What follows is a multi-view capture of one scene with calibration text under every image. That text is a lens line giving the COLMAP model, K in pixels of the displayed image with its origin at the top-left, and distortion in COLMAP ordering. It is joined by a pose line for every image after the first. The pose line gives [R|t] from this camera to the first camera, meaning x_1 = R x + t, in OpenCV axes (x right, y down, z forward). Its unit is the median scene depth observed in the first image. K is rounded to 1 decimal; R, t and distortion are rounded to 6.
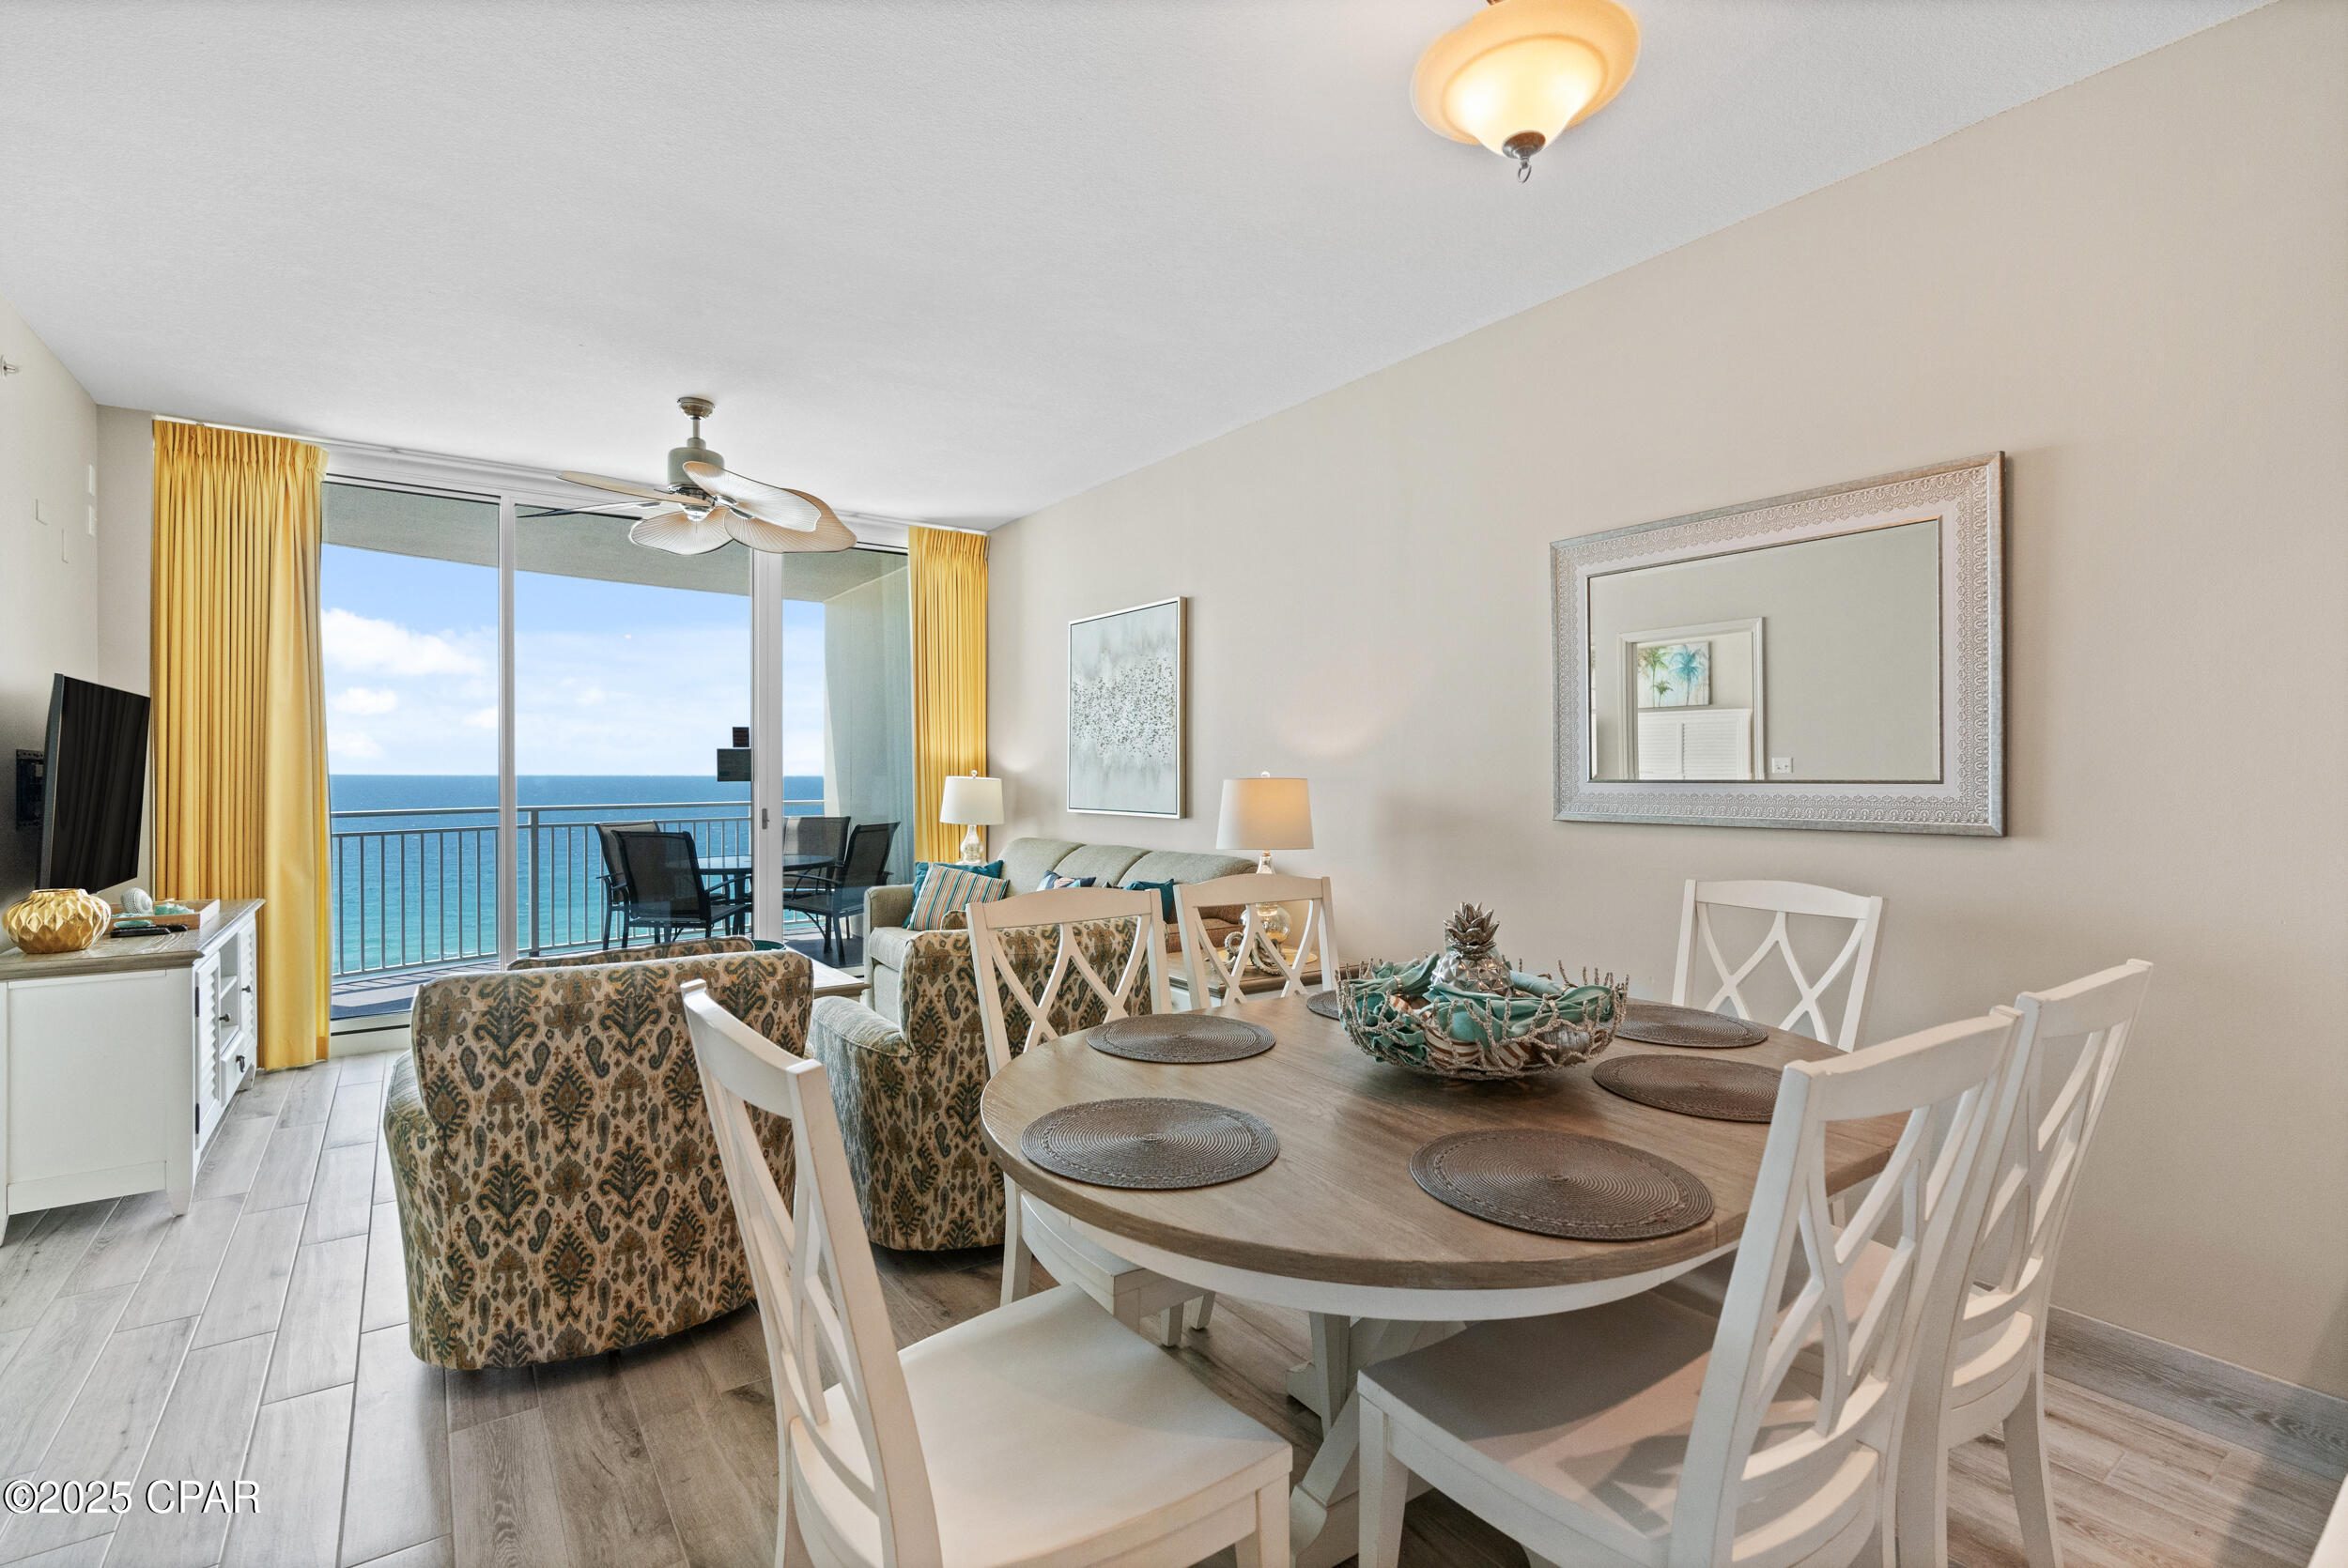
lens RADIAL K [[1078.8, 0, 1182.9], [0, 1078.8, 777.2], [0, 0, 1]] dist [-0.007109, 0.001691]
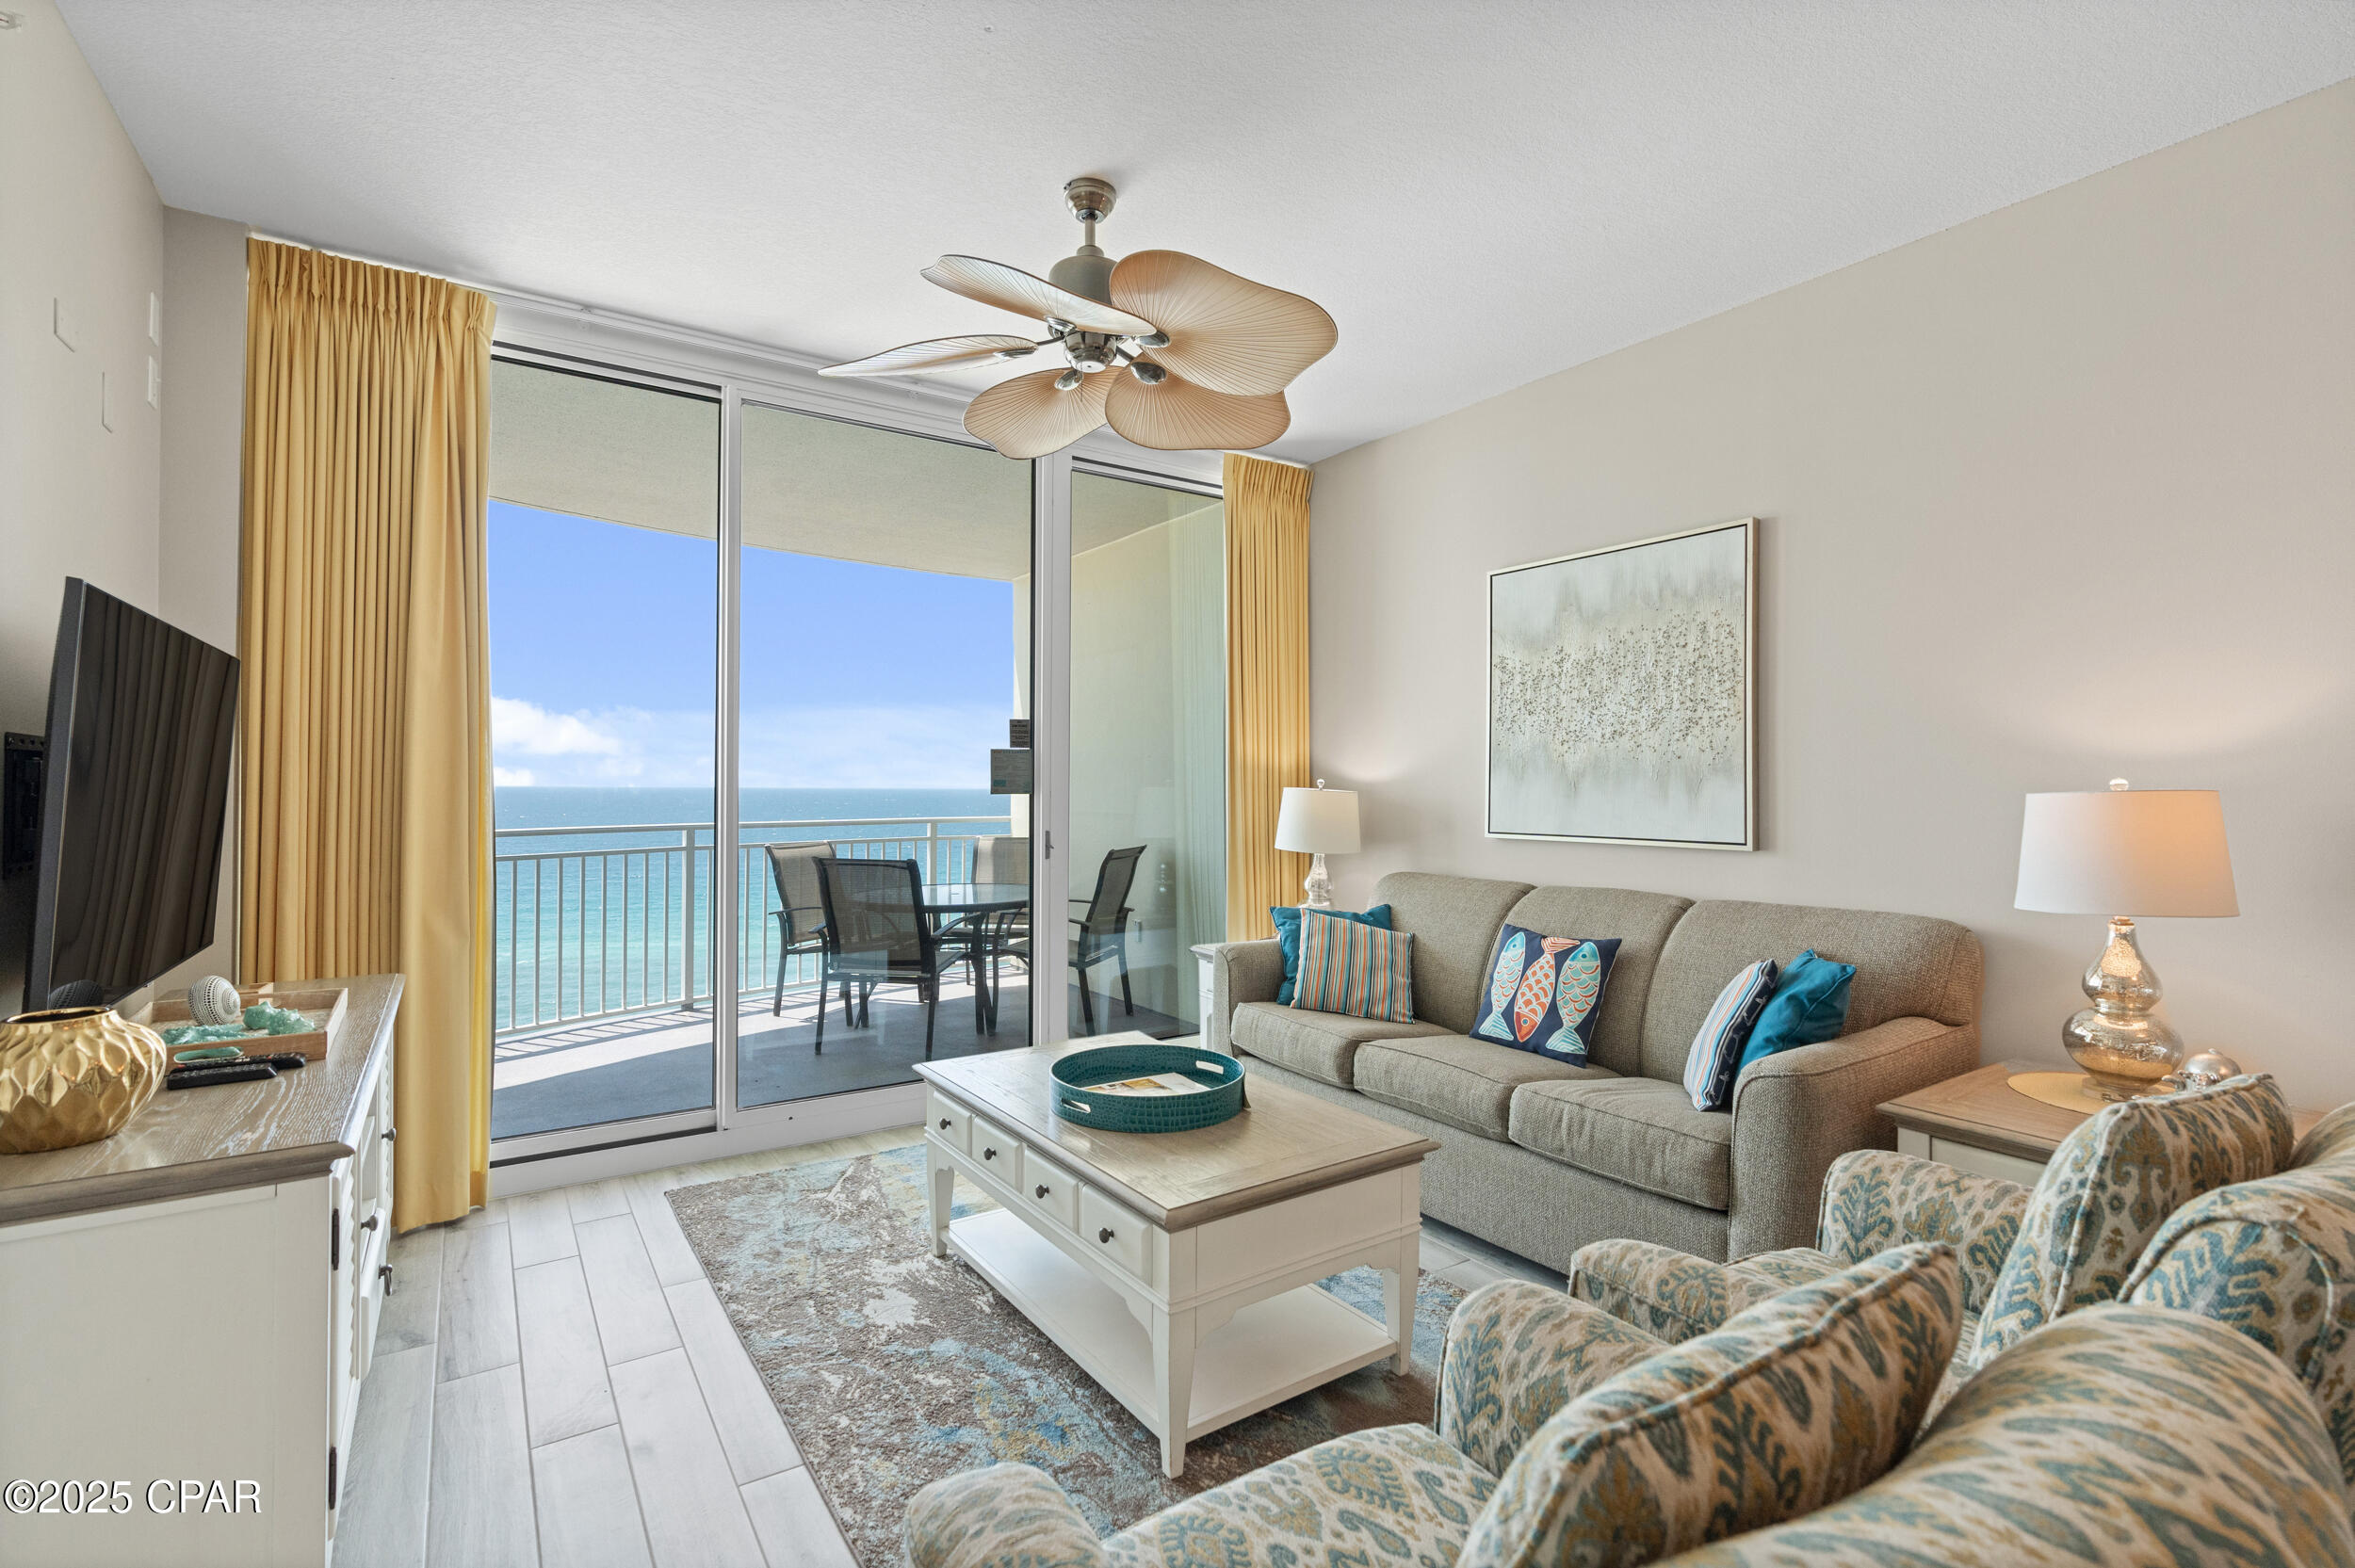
lens RADIAL K [[1068.8, 0, 1190.3], [0, 1068.8, 778.2], [0, 0, 1]] dist [-0.008580, 0.001037]
pose [[0.999637, 0.002438, -0.026818, -0.391478], [-0.002741, 0.999933, -0.011278, 0.001819], [0.026789, 0.011347, 0.999577, 0.397402]]
